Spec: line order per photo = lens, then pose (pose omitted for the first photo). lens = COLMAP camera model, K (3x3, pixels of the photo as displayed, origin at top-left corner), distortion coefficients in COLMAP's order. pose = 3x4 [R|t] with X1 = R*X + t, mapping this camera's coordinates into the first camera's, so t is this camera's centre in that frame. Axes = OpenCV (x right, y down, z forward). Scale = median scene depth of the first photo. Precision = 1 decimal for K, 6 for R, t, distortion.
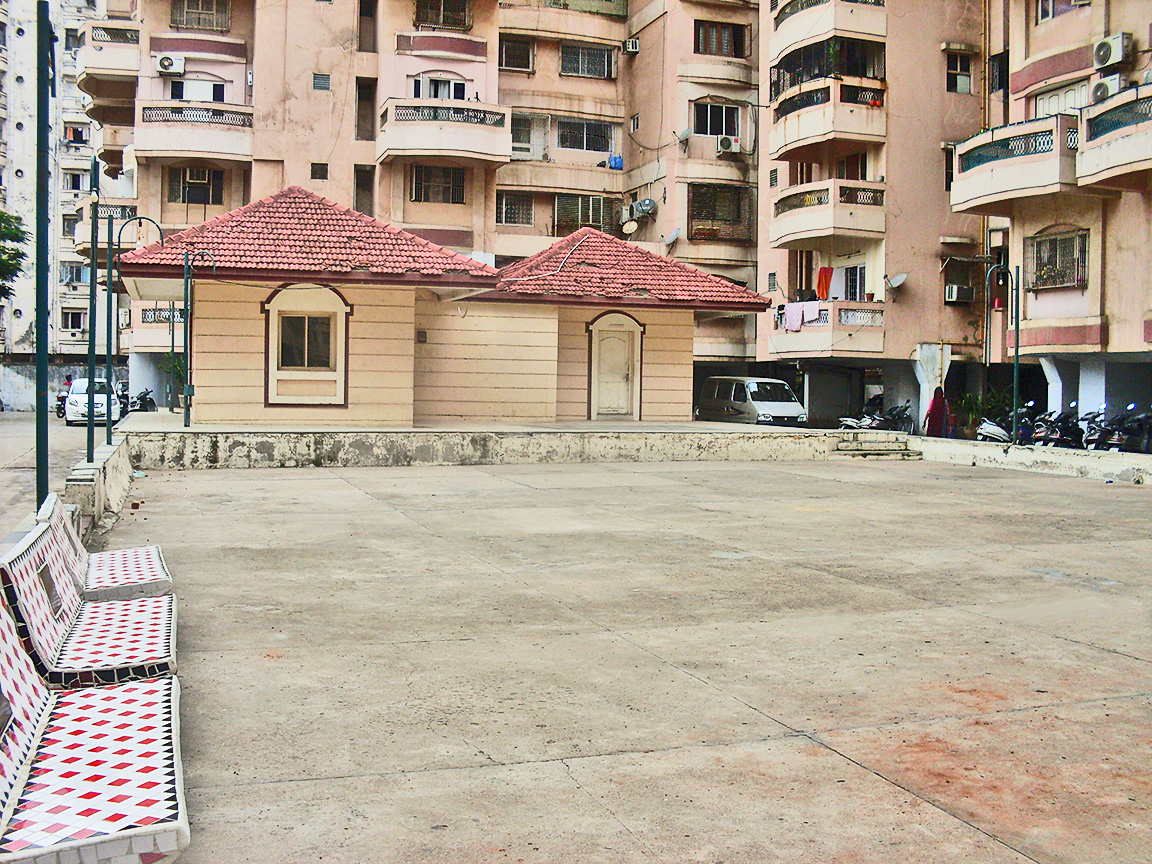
lens RADIAL K [[1242.5, 0, 576.0], [0, 1242.5, 432.3], [0, 0, 1]] dist [-0.145135, 0.000000]
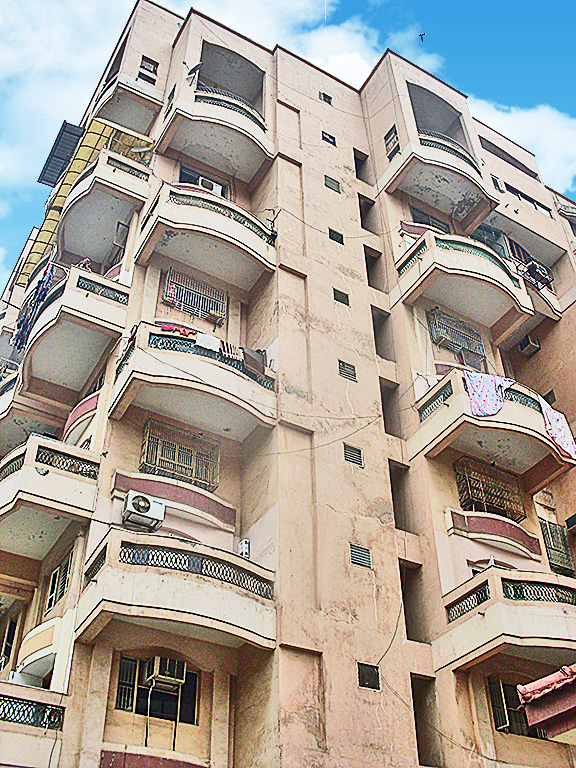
lens RADIAL K [[828.4, 0, 288.1], [0, 828.4, 383.8], [0, 0, 1]] dist [-0.145135, 0.000000]
pose [[0.978576, 0.120473, 0.166961, -0.341152], [0.031380, 0.714188, -0.699250, -0.024593], [-0.203482, 0.689508, 0.695107, 0.603683]]
